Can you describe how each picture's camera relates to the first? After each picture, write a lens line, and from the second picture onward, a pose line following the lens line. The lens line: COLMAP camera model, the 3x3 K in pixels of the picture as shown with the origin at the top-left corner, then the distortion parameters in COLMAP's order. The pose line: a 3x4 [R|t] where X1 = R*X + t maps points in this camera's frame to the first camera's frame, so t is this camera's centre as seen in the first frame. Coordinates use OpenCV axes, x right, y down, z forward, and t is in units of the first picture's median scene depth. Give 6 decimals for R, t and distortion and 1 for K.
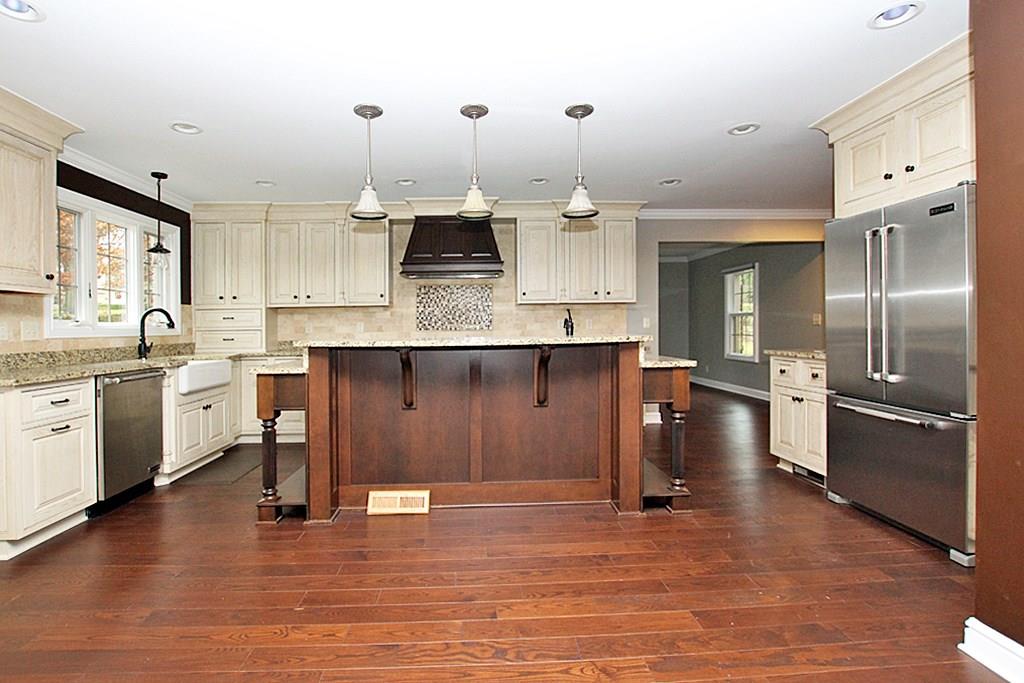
lens RADIAL K [[482.4, 0, 484.8], [0, 482.4, 329.4], [0, 0, 1]] dist [-0.024350, -0.000567]
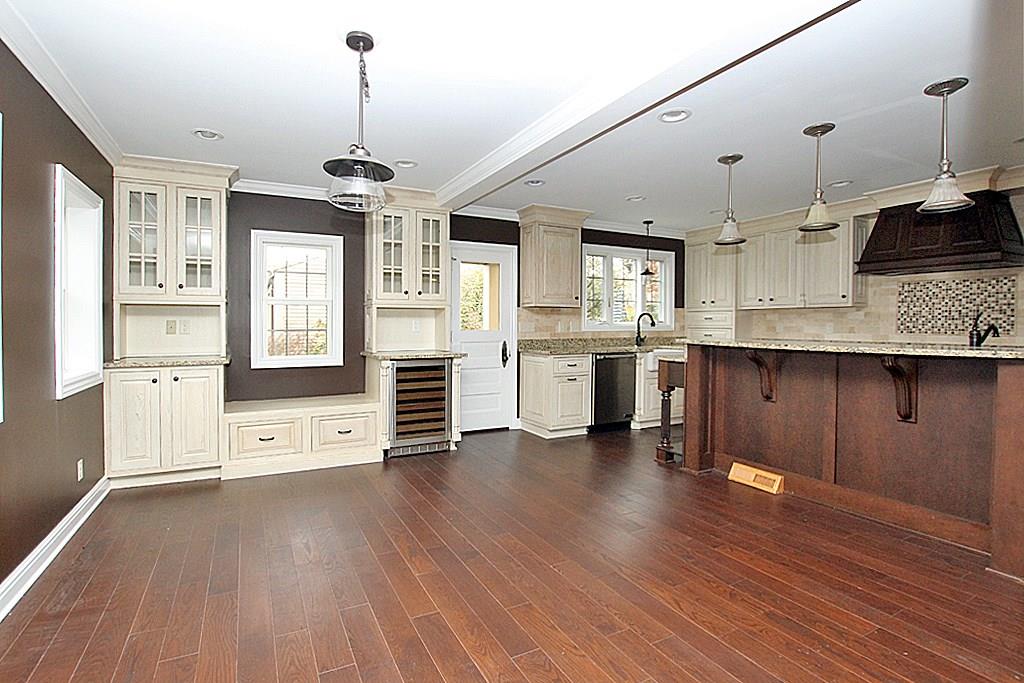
lens RADIAL K [[482.4, 0, 483.0], [0, 482.4, 324.3], [0, 0, 1]] dist [-0.024350, -0.000567]
pose [[0.408432, 0.017545, -0.912620, 0.533819], [-0.013869, 0.999819, 0.013014, -0.022926], [0.912683, 0.007341, 0.408601, -0.087515]]
